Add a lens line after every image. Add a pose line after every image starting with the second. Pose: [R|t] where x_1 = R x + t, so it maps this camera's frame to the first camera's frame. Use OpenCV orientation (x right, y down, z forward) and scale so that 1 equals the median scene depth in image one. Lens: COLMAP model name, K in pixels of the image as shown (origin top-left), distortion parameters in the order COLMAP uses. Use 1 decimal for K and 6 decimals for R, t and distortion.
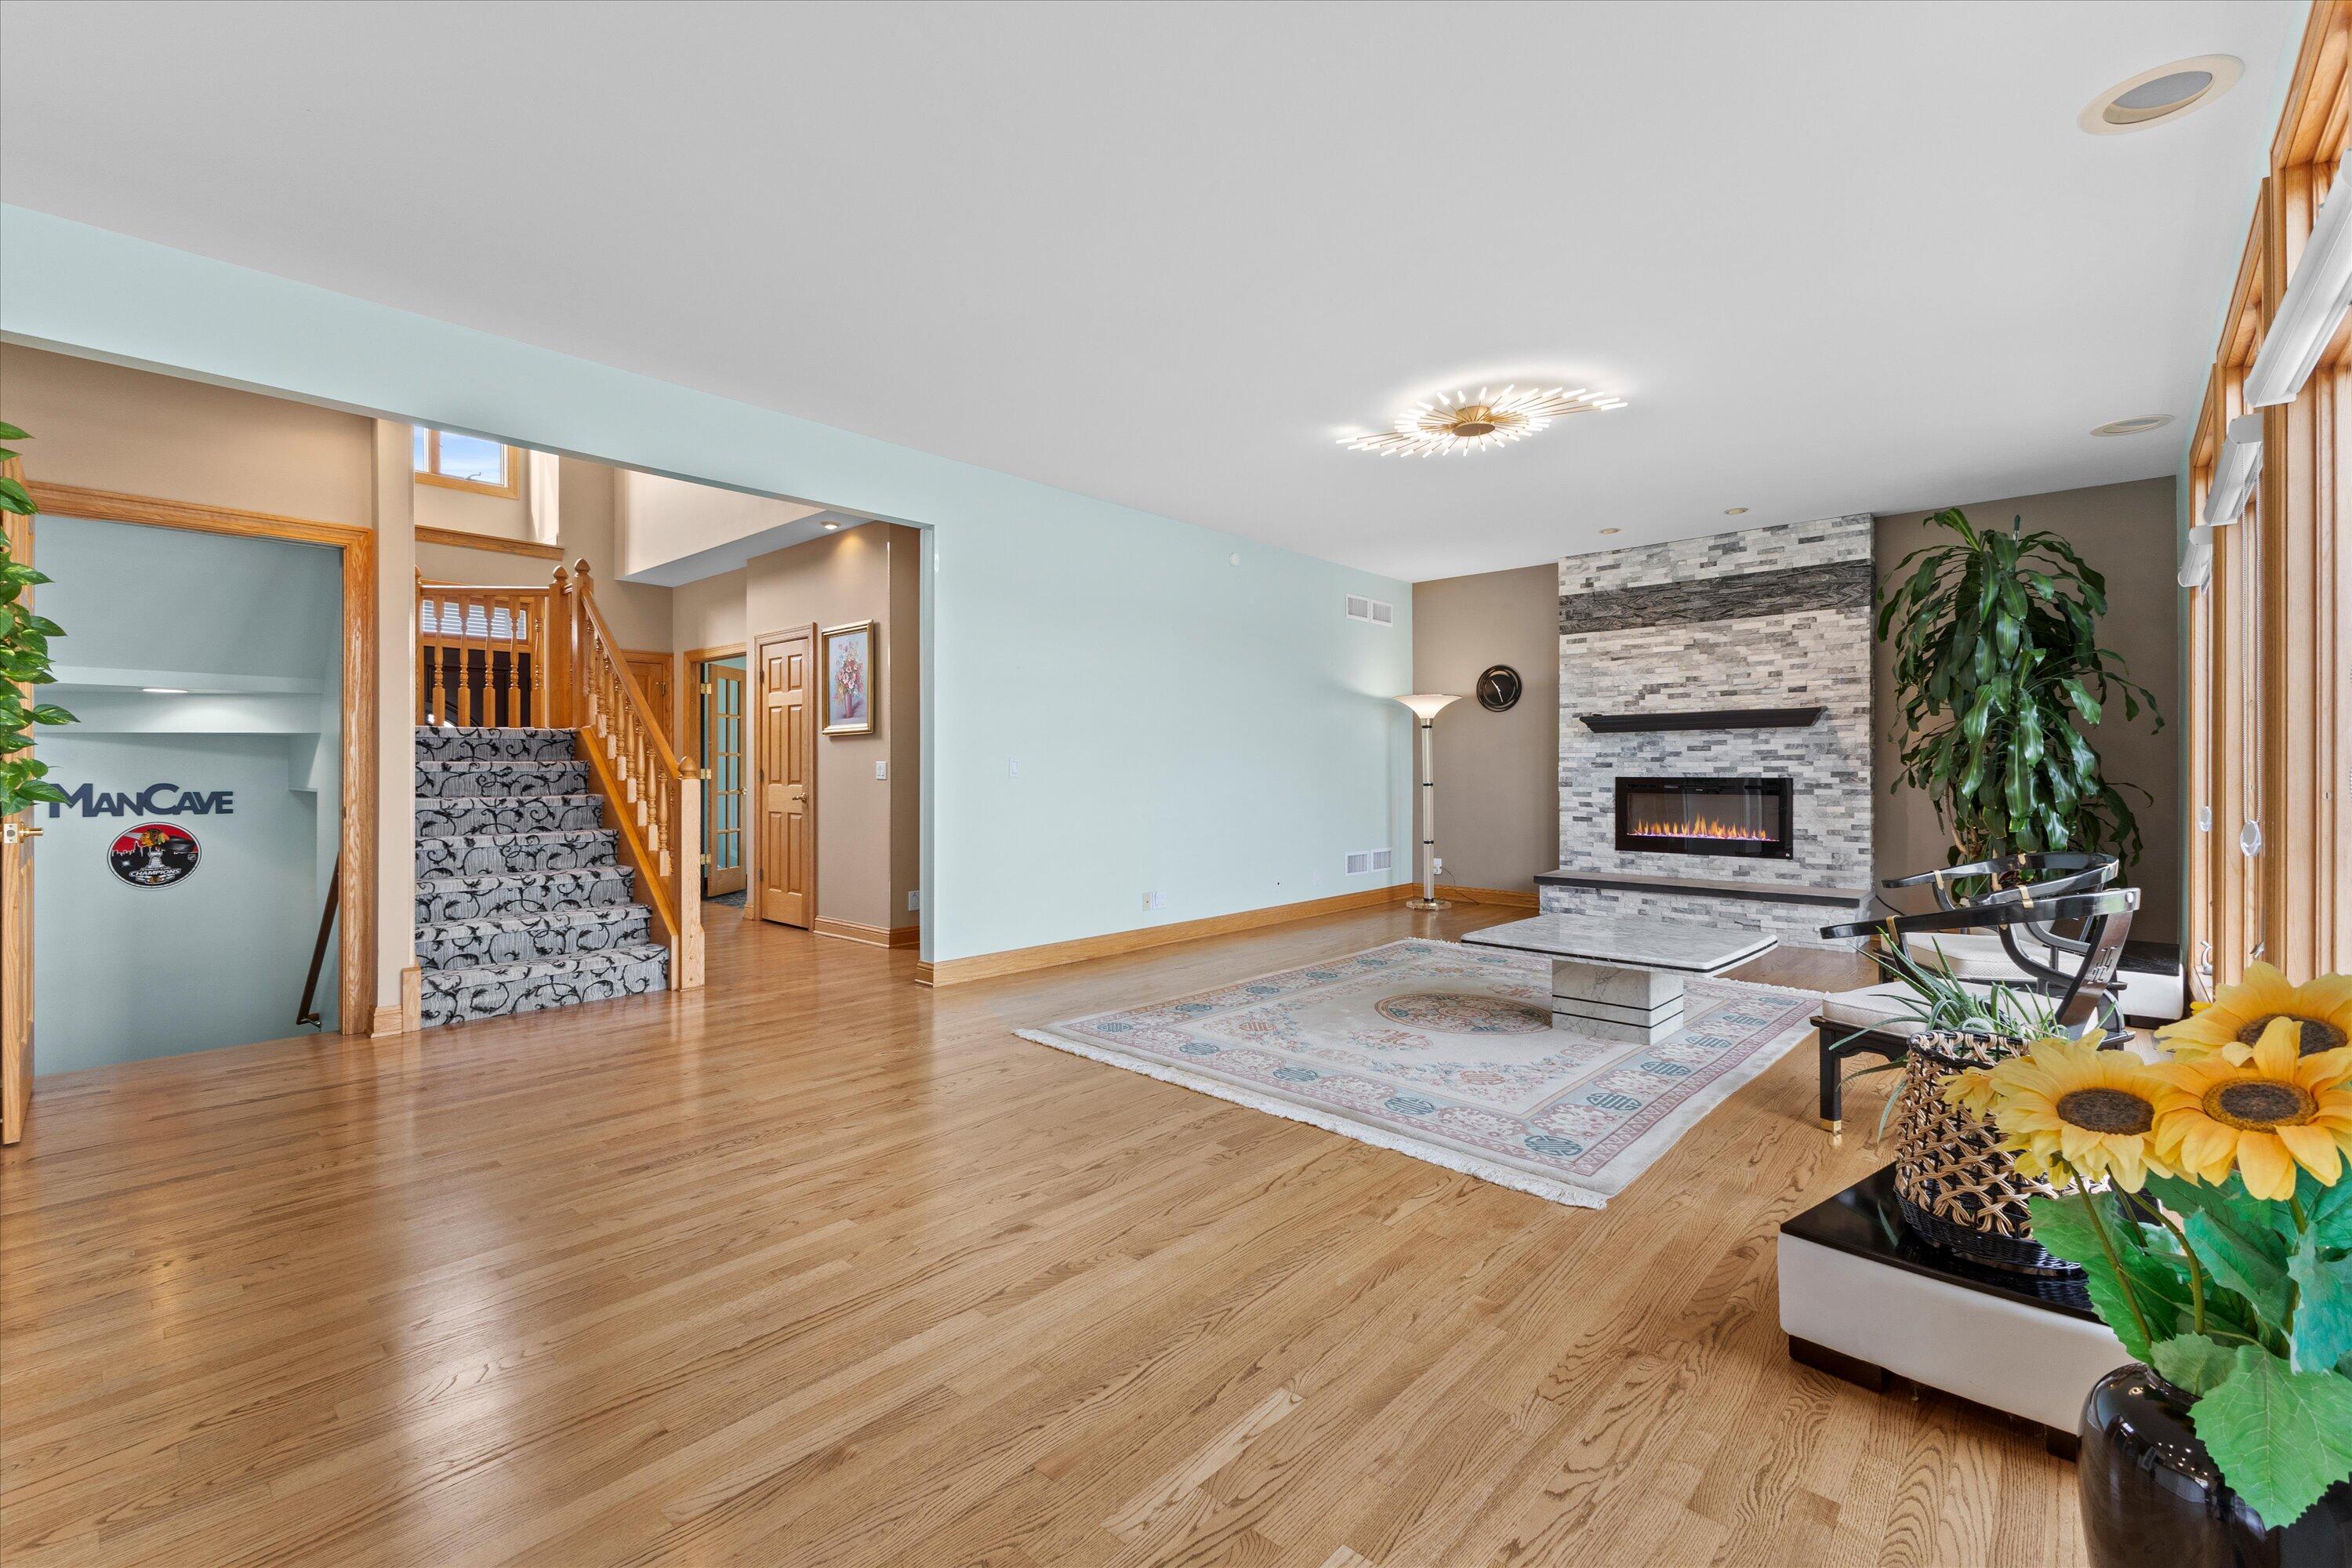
lens RADIAL K [[1028.4, 0, 1176.3], [0, 1028.4, 770.0], [0, 0, 1]] dist [0.002784, 0.000107]
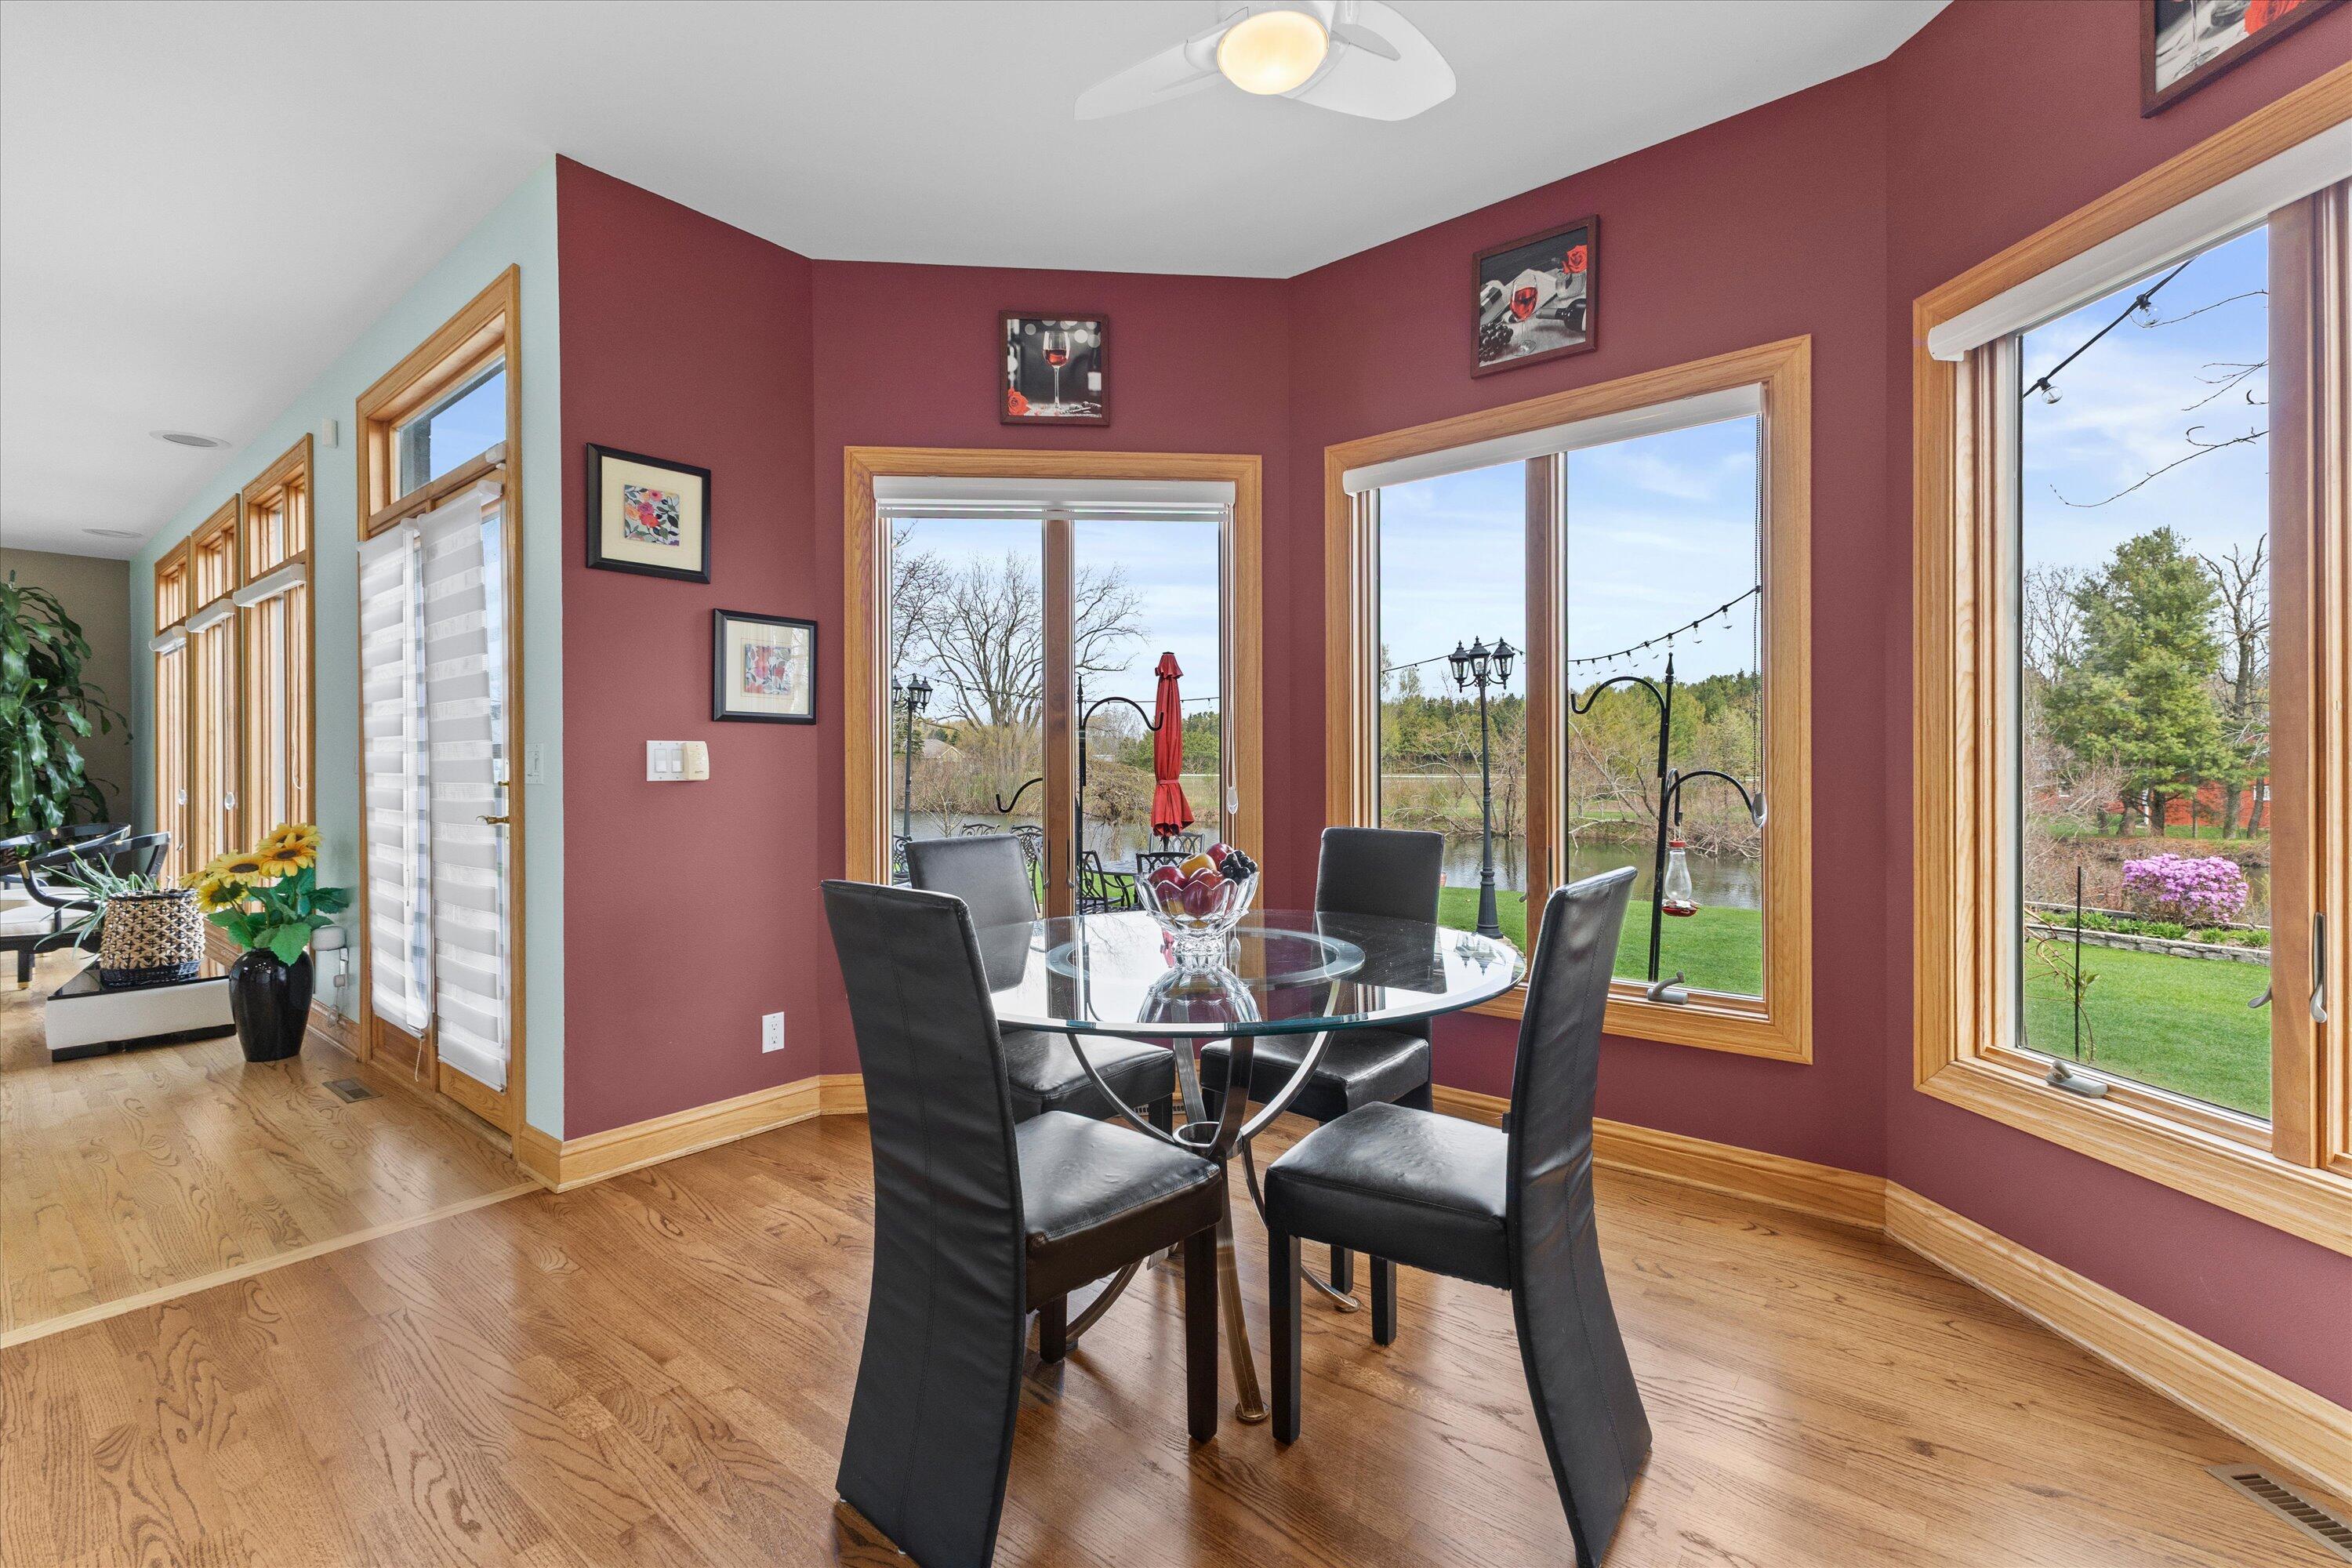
lens RADIAL K [[1028.4, 0, 1174.2], [0, 1028.4, 773.1], [0, 0, 1]] dist [0.002784, 0.000107]
pose [[-0.042318, -0.003335, 0.999099, -0.549725], [0.002671, 0.999990, 0.003451, 0.003837], [-0.999101, 0.002815, -0.042309, -0.401138]]
